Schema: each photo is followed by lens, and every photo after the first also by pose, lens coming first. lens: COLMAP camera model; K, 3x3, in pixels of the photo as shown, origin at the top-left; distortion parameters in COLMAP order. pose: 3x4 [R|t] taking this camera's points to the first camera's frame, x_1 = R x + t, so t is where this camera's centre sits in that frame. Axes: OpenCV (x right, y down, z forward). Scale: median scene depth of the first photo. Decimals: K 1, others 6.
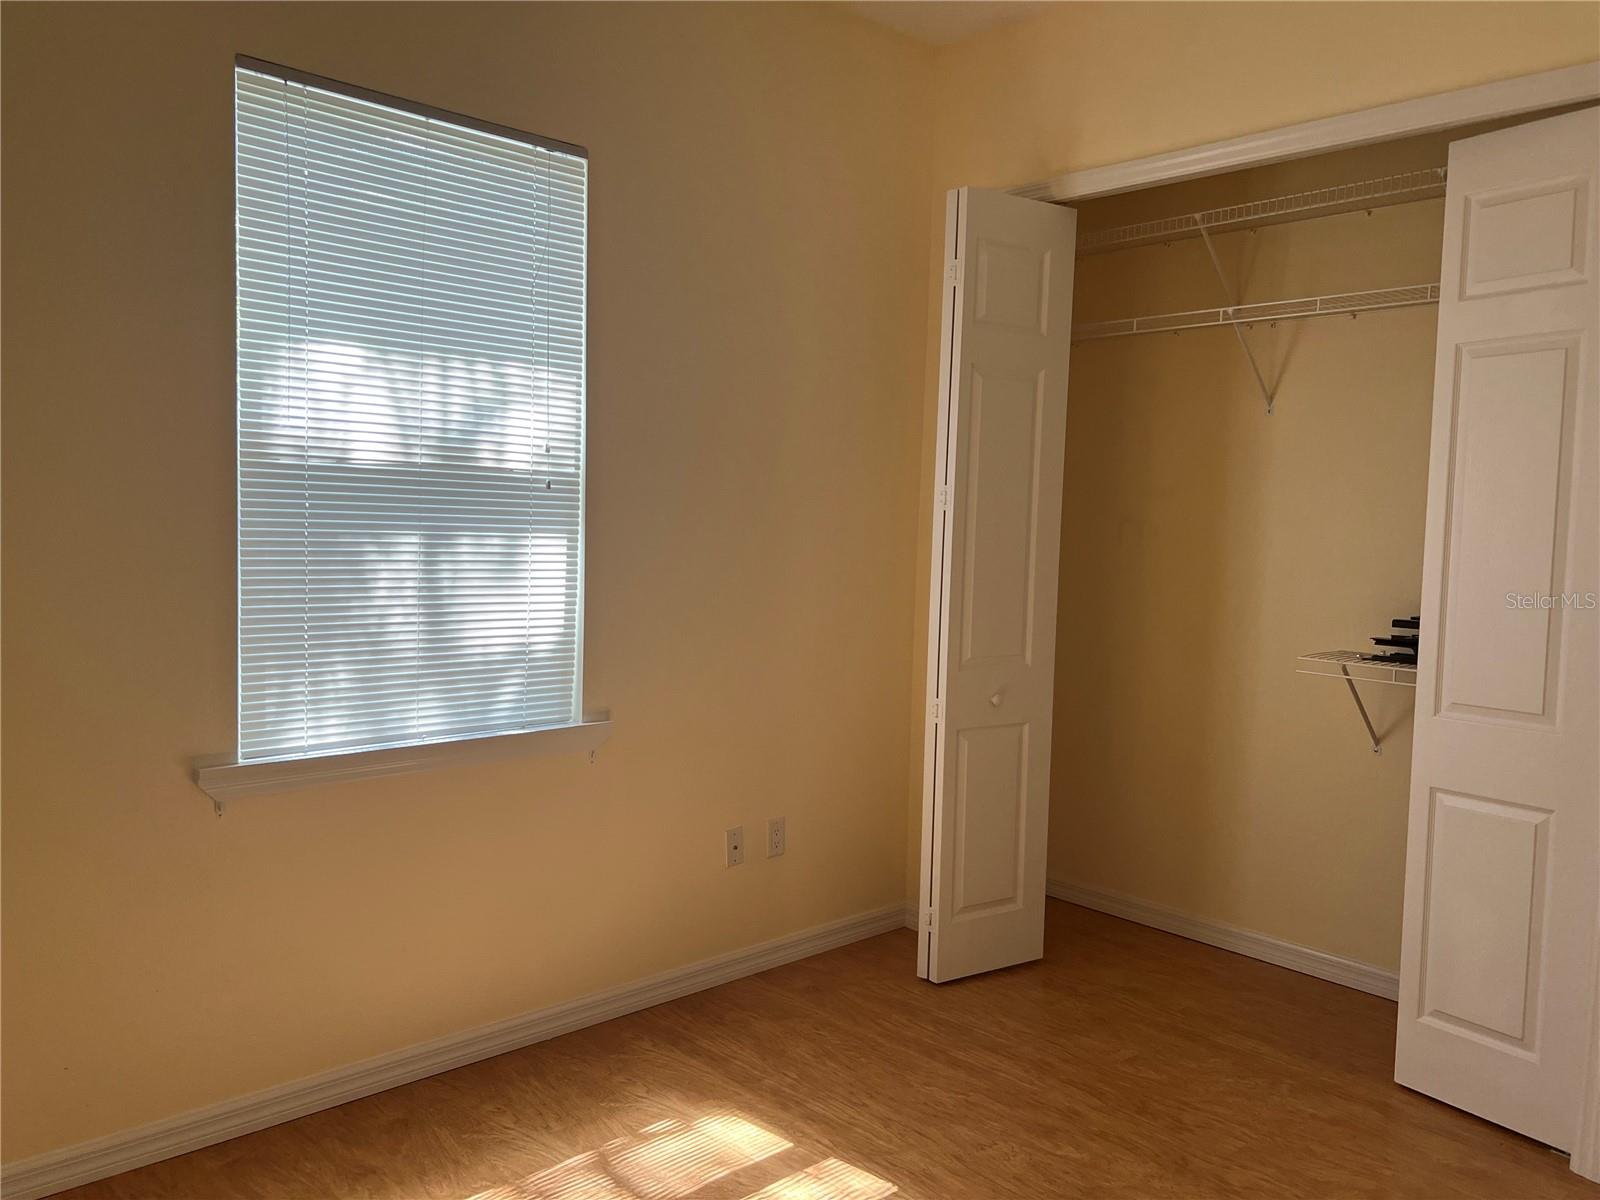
lens RADIAL K [[1217.8, 0, 800.0], [0, 1217.8, 600.0], [0, 0, 1]] dist [0.162623, -0.243716]
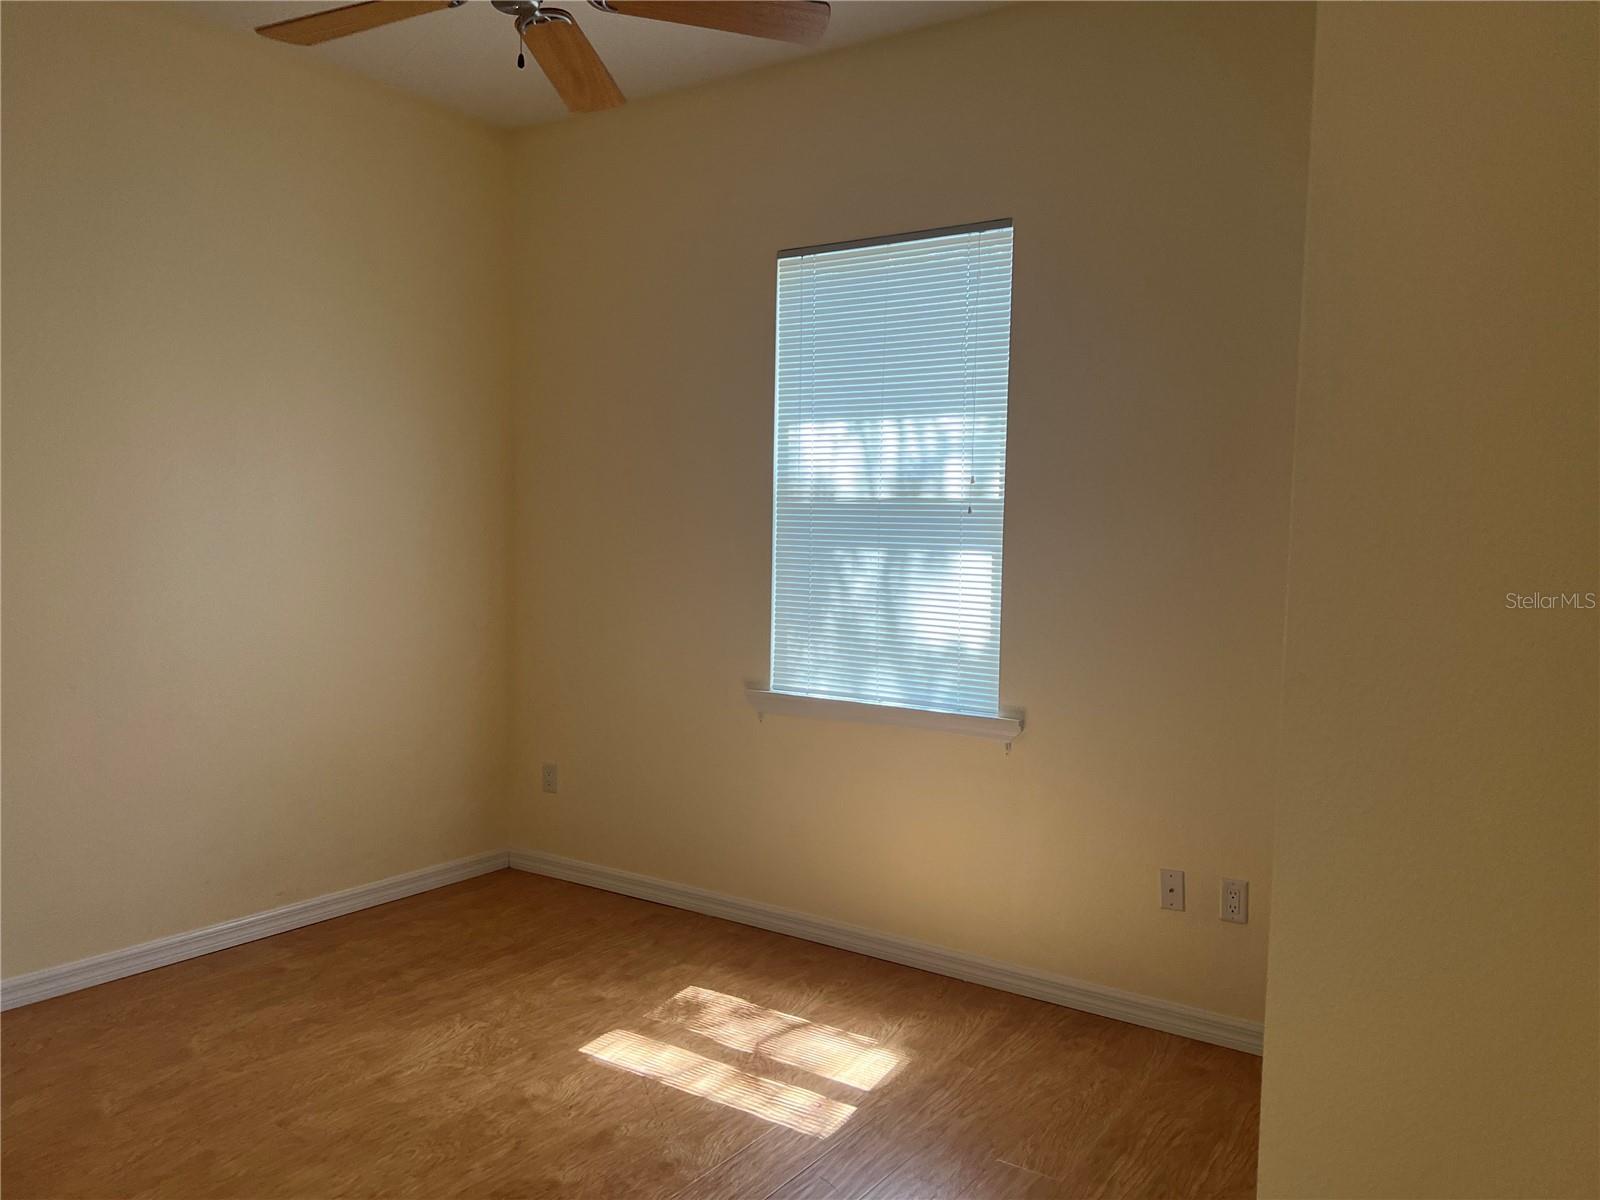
lens RADIAL K [[1217.8, 0, 800.0], [0, 1217.8, 600.0], [0, 0, 1]] dist [0.162623, -0.243716]
pose [[0.216805, 0.037624, -0.975490, 0.968860], [-0.077184, 0.996790, 0.021291, -0.020006], [0.973159, 0.070676, 0.219013, 0.611073]]
